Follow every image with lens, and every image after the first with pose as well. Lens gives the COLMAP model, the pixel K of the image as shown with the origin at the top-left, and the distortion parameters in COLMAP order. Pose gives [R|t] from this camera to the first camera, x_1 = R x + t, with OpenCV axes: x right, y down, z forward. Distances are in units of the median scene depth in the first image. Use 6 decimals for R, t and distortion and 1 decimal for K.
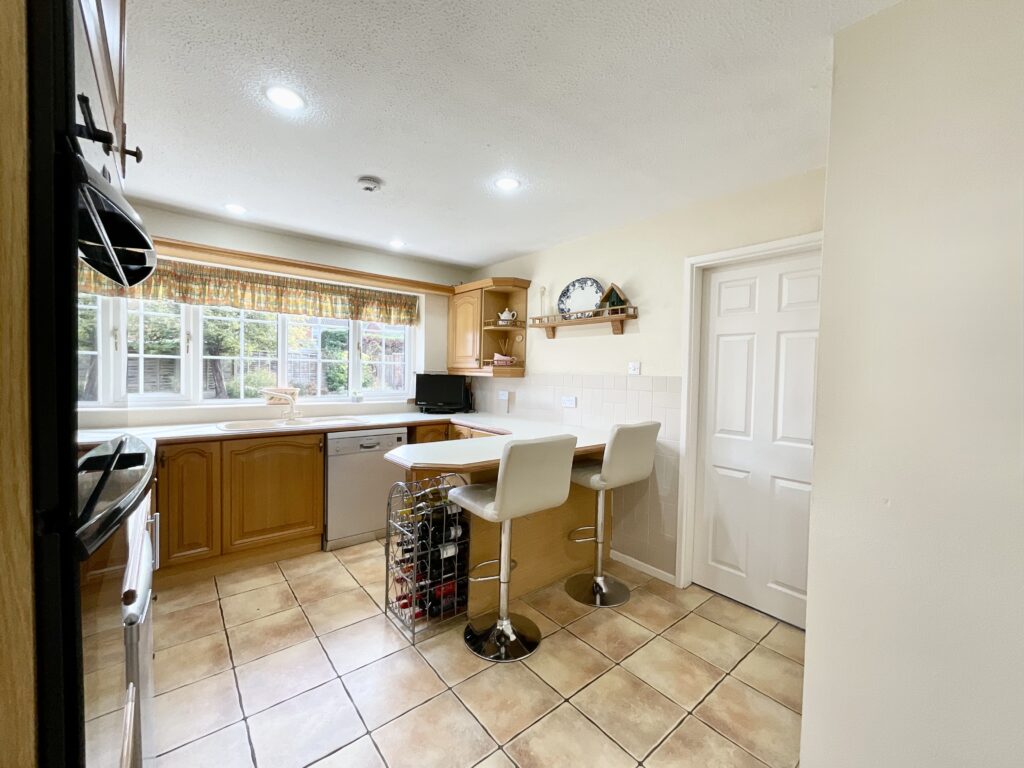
lens RADIAL K [[417.1, 0, 512.1], [0, 417.1, 382.2], [0, 0, 1]] dist [0.002888, 0.000112]
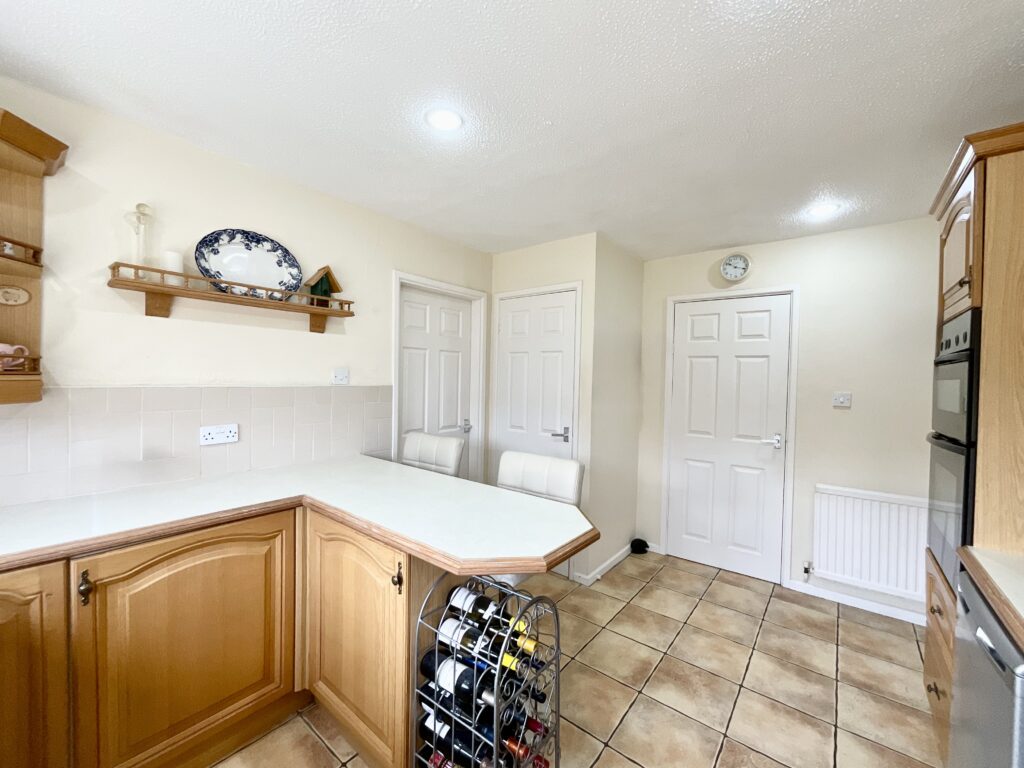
lens RADIAL K [[417.1, 0, 512.1], [0, 417.1, 383.5], [0, 0, 1]] dist [0.002888, 0.000112]
pose [[-0.211626, -0.036367, 0.976674, -0.497234], [0.010459, 0.999166, 0.039470, -0.042116], [-0.977295, 0.018568, -0.211069, 0.713413]]
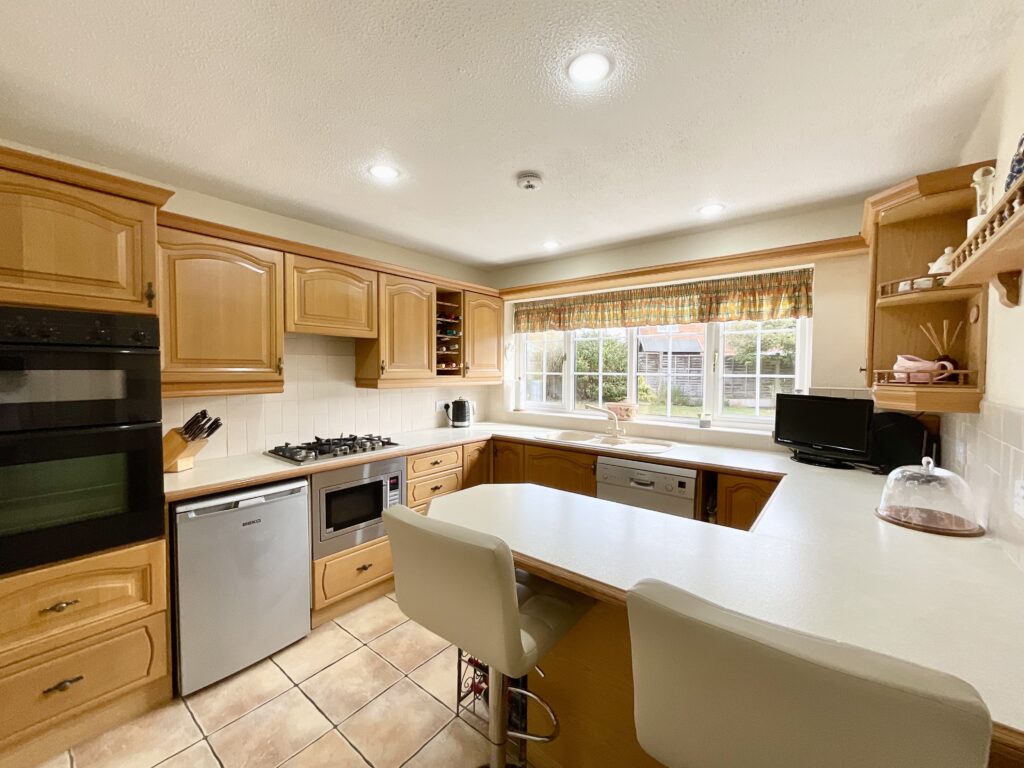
lens RADIAL K [[417.1, 0, 511.5], [0, 417.1, 384.1], [0, 0, 1]] dist [0.002888, 0.000112]
pose [[0.193179, 0.014136, -0.981062, 0.384526], [-0.035783, 0.999333, 0.007354, -0.031055], [0.980511, 0.033685, 0.193556, 0.588069]]
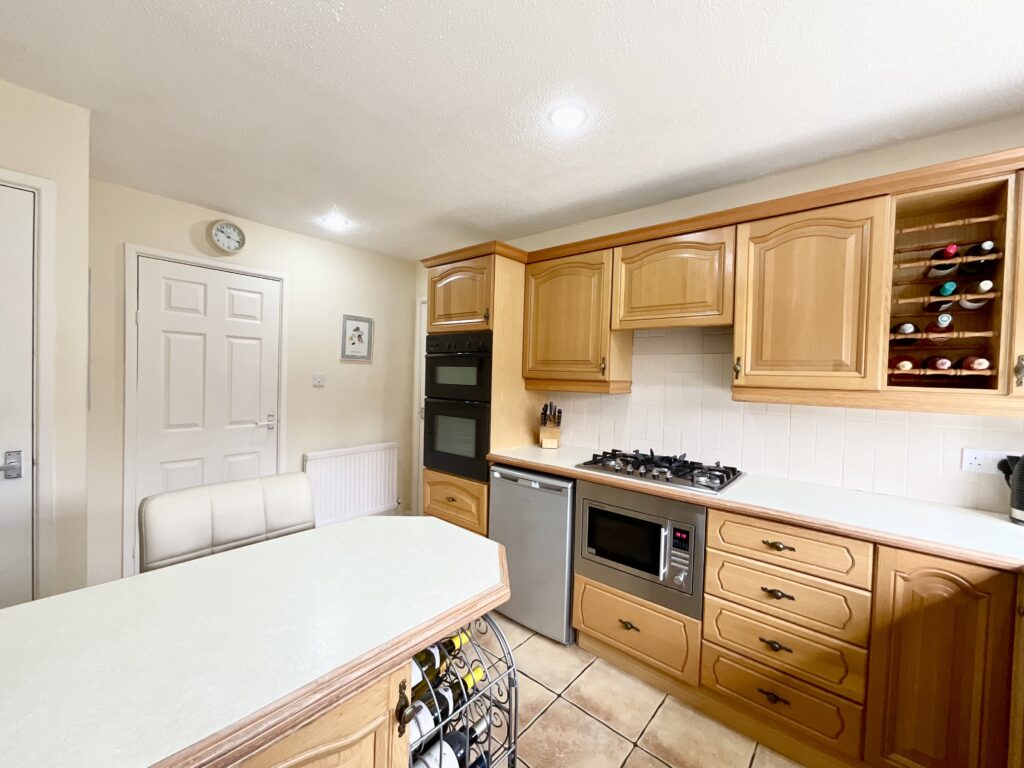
lens RADIAL K [[417.1, 0, 513.3], [0, 417.1, 384.3], [0, 0, 1]] dist [0.002888, 0.000112]
pose [[-0.985509, -0.043498, -0.163952, -0.098610], [-0.053733, 0.996839, 0.058515, -0.044010], [0.160889, 0.066477, -0.984731, 0.979097]]
